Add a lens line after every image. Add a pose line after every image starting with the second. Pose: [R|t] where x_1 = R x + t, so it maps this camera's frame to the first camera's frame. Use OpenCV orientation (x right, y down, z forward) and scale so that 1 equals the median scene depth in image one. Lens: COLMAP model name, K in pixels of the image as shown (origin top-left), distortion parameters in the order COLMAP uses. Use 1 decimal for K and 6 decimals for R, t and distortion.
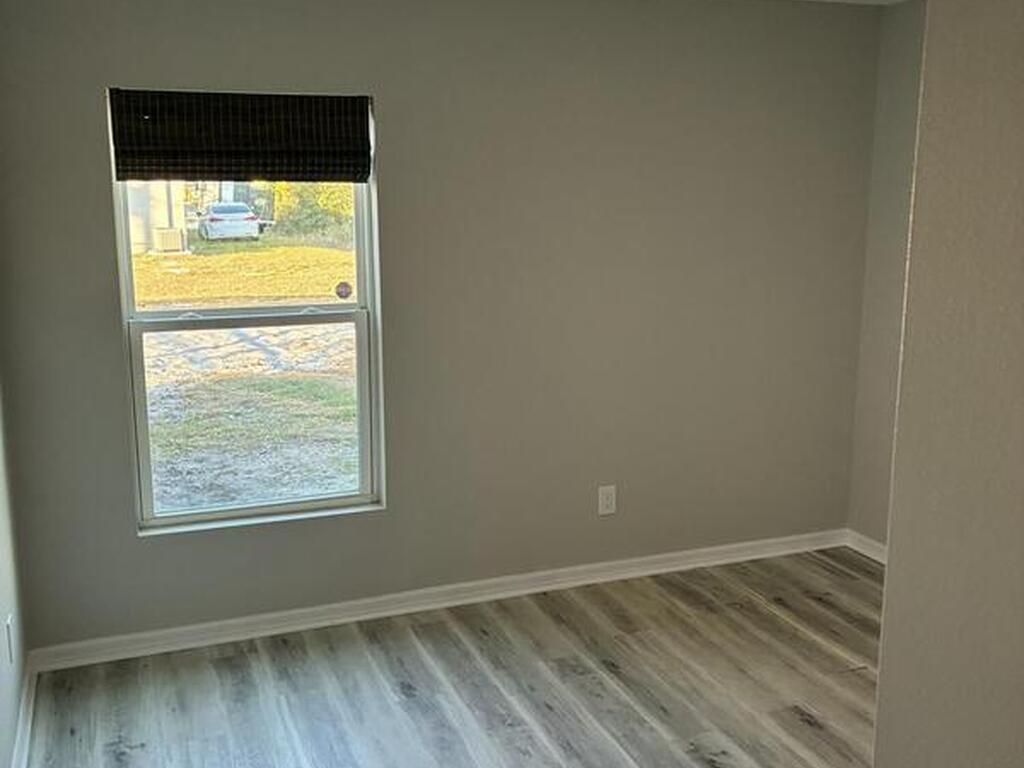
lens RADIAL K [[1030.4, 0, 512.0], [0, 1030.4, 384.0], [0, 0, 1]] dist [0.006637, -0.002877]
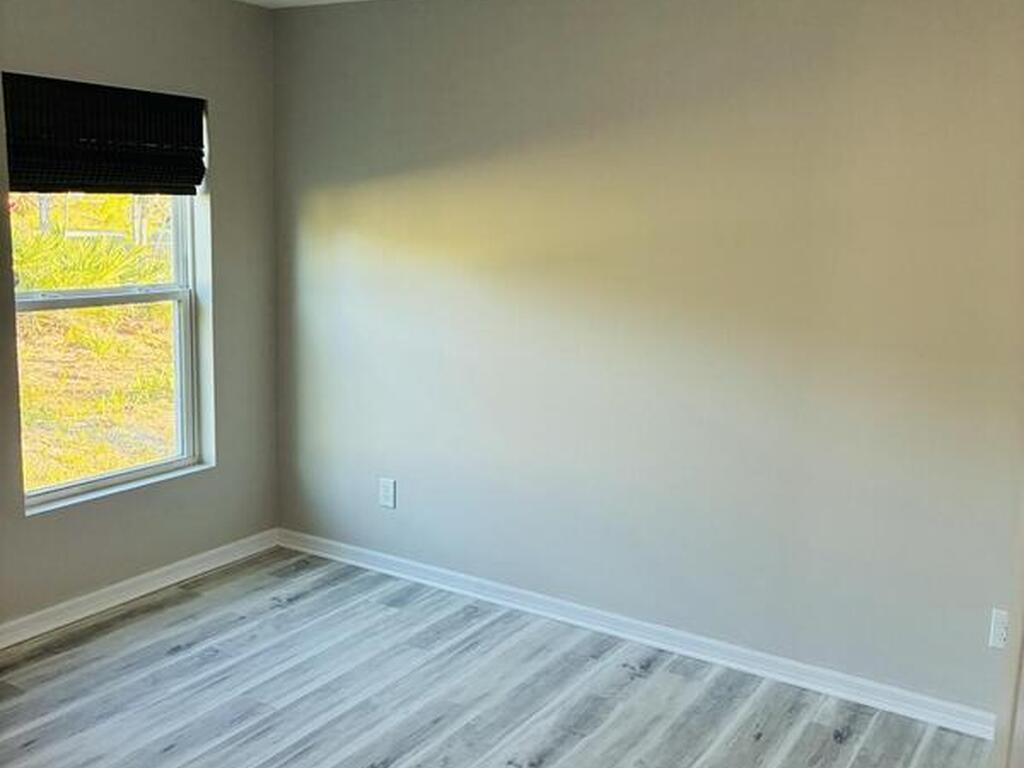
lens RADIAL K [[1030.4, 0, 512.0], [0, 1030.4, 384.0], [0, 0, 1]] dist [0.006637, -0.002877]
pose [[0.821425, -0.096696, 0.562059, -0.491147], [0.095868, 0.994909, 0.031057, 0.029141], [-0.562201, 0.028372, 0.826514, -0.117124]]
